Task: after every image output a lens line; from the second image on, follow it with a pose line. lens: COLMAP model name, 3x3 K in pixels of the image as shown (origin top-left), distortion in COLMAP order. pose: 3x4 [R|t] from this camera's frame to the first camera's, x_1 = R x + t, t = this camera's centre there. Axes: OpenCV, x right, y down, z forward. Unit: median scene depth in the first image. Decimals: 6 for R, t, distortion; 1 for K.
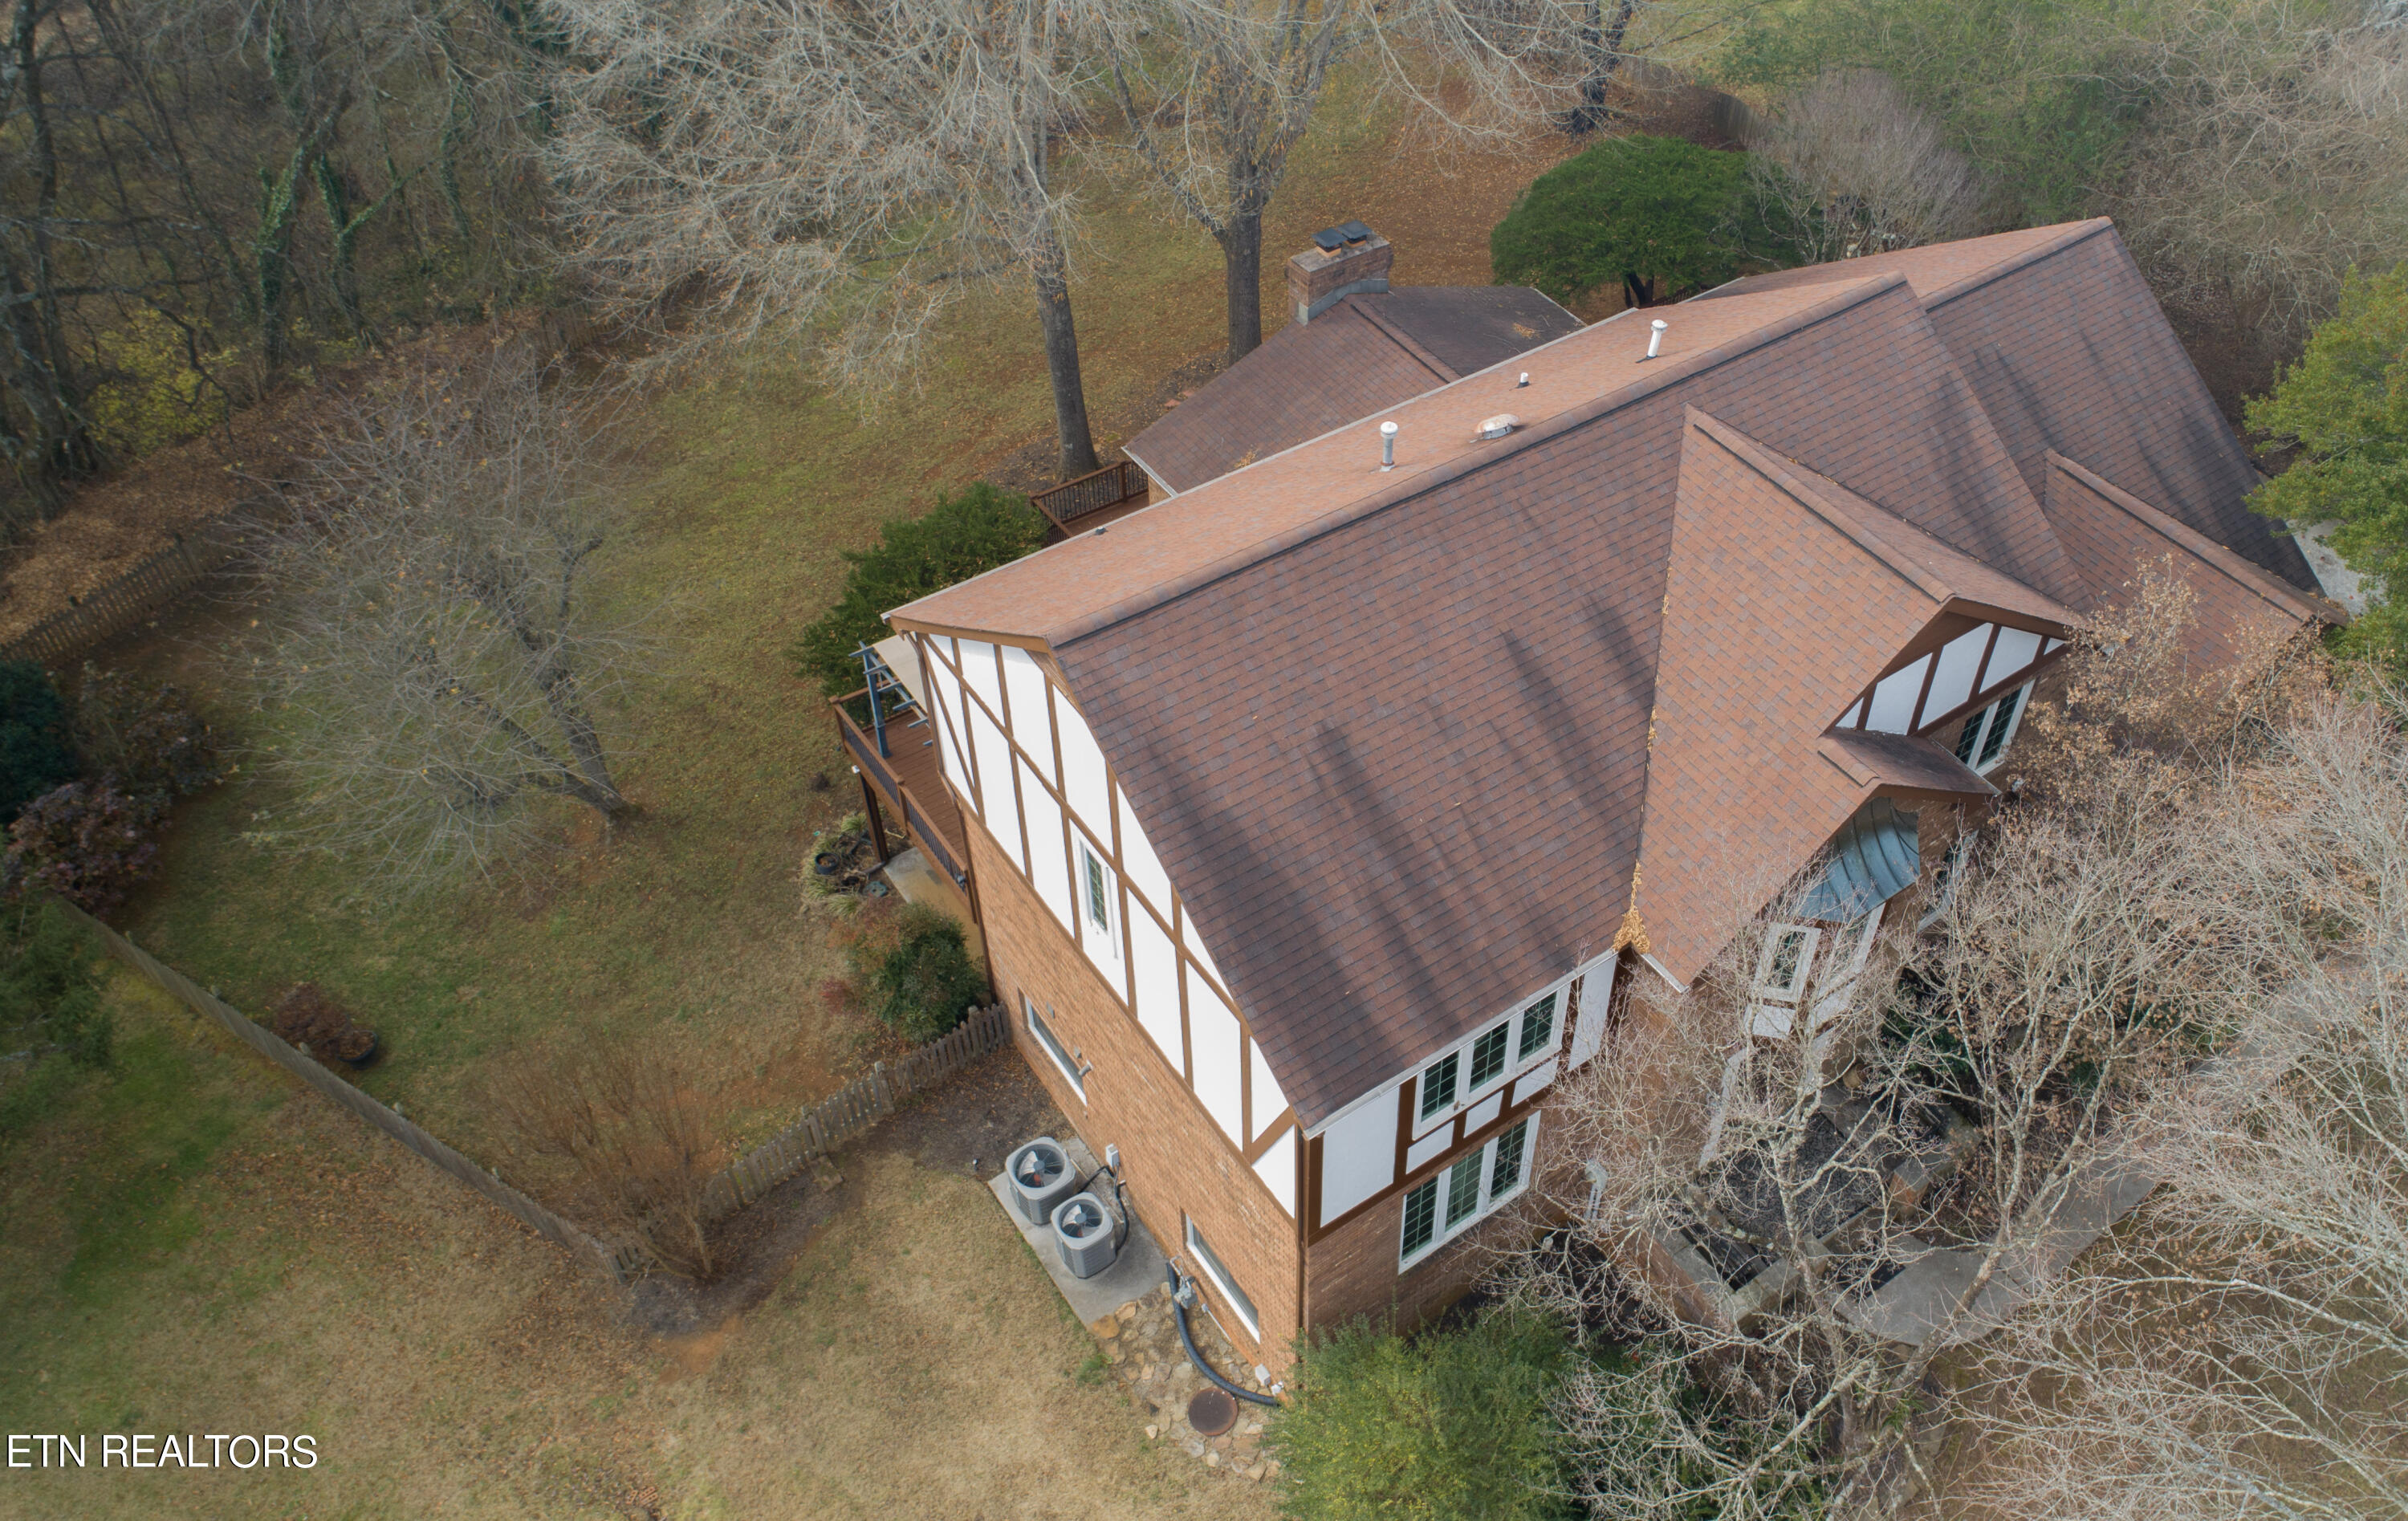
lens RADIAL K [[1864.5, 0, 1347.3], [0, 1864.5, 761.1], [0, 0, 1]] dist [-0.010052, -0.002857]
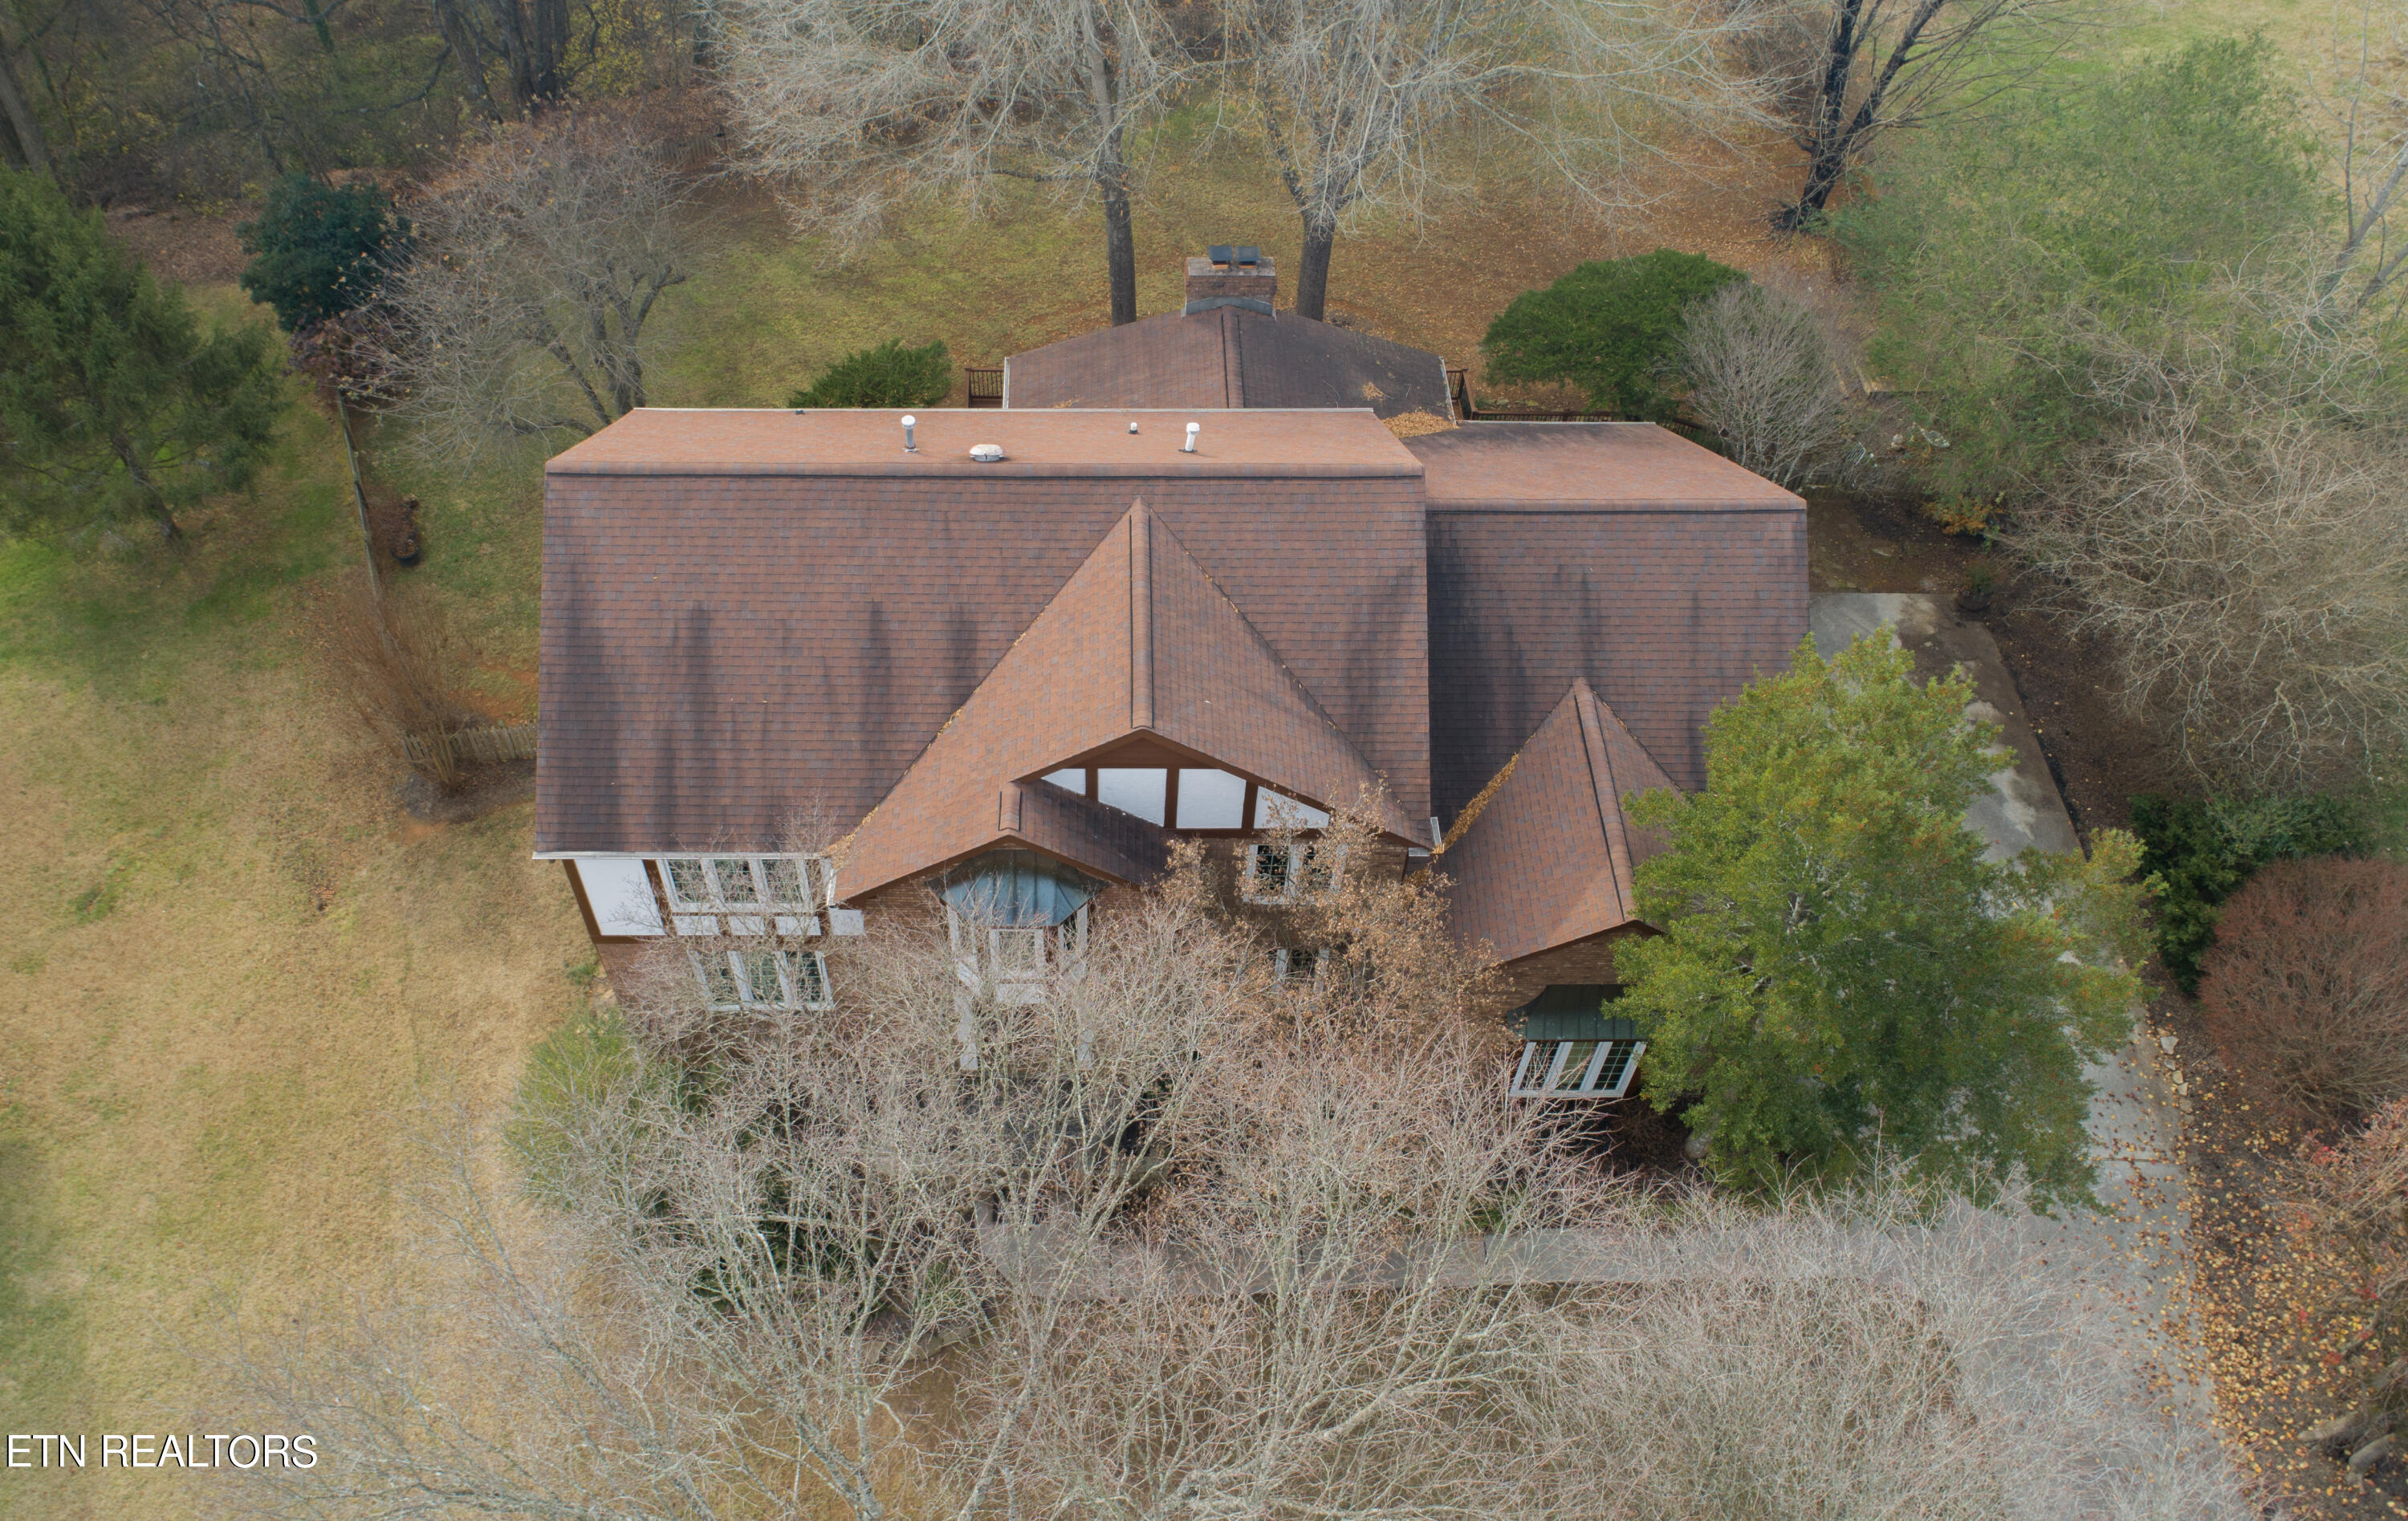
lens RADIAL K [[1858.8, 0, 1204.0], [0, 1858.8, 760.5], [0, 0, 1]] dist [-0.004569, -0.002466]
pose [[0.809417, 0.448695, -0.378836, 0.698083], [-0.407391, 0.893683, 0.188052, -0.264955], [0.422937, 0.002122, 0.906156, -0.057074]]
